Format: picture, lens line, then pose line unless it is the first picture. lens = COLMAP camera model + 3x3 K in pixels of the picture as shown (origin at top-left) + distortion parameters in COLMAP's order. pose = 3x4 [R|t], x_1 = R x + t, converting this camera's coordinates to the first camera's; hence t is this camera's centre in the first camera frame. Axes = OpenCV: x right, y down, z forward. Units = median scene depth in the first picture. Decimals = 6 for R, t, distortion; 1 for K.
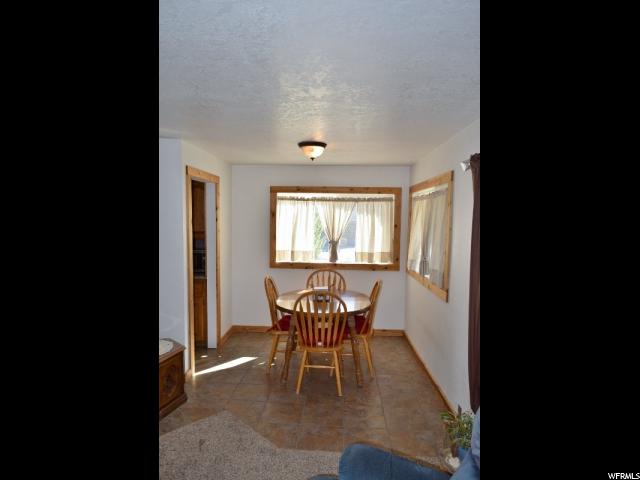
lens RADIAL K [[371.7, 0, 316.8], [0, 371.7, 245.0], [0, 0, 1]] dist [-0.009614, -0.000136]
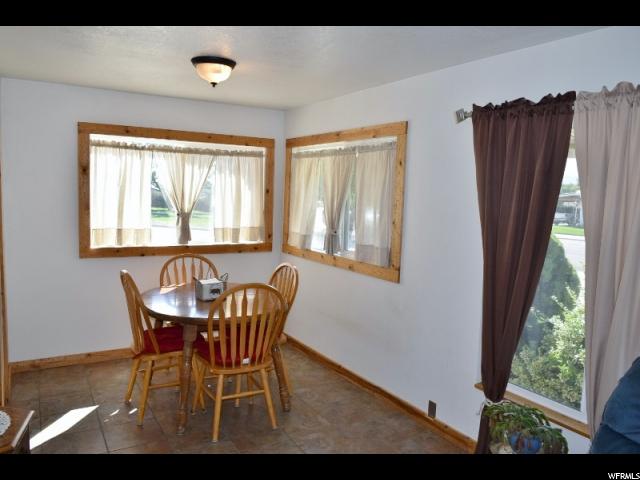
lens RADIAL K [[494.8, 0, 319.0], [0, 494.8, 241.2], [0, 0, 1]] dist [-0.029664, 0.016654]
pose [[0.832012, -0.042657, 0.553116, -0.250959], [0.020820, 0.998738, 0.045707, 0.005880], [-0.554368, -0.026513, 0.831850, 0.122033]]
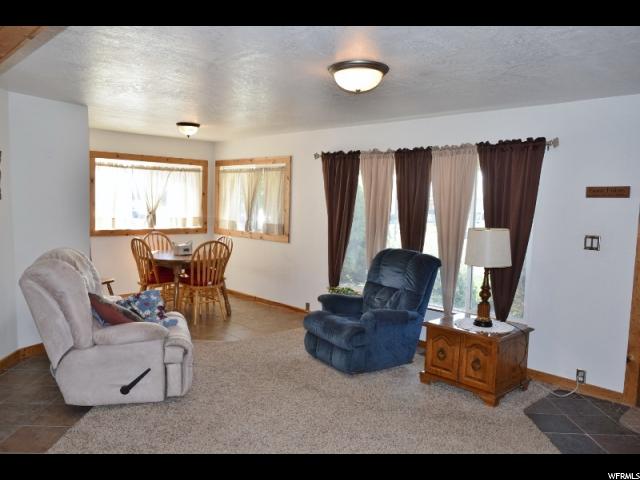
lens RADIAL K [[494.8, 0, 316.1], [0, 494.8, 241.0], [0, 0, 1]] dist [-0.029664, 0.016654]
pose [[0.694341, -0.054920, 0.717548, -0.647213], [0.035545, 0.998484, 0.042026, 0.042157], [-0.718768, -0.003675, 0.695240, -0.306728]]
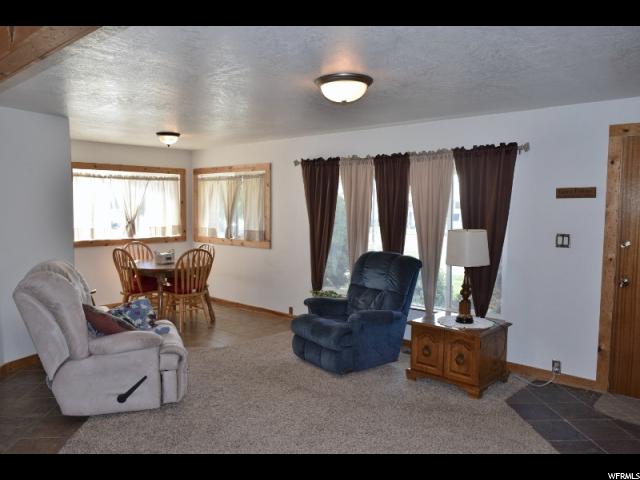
lens RADIAL K [[494.8, 0, 316.1], [0, 494.8, 241.8], [0, 0, 1]] dist [-0.029664, 0.016654]
pose [[0.649119, -0.067669, 0.757671, -0.683492], [0.060493, 0.997473, 0.037260, 0.039187], [-0.758278, 0.021648, 0.651572, -0.304621]]
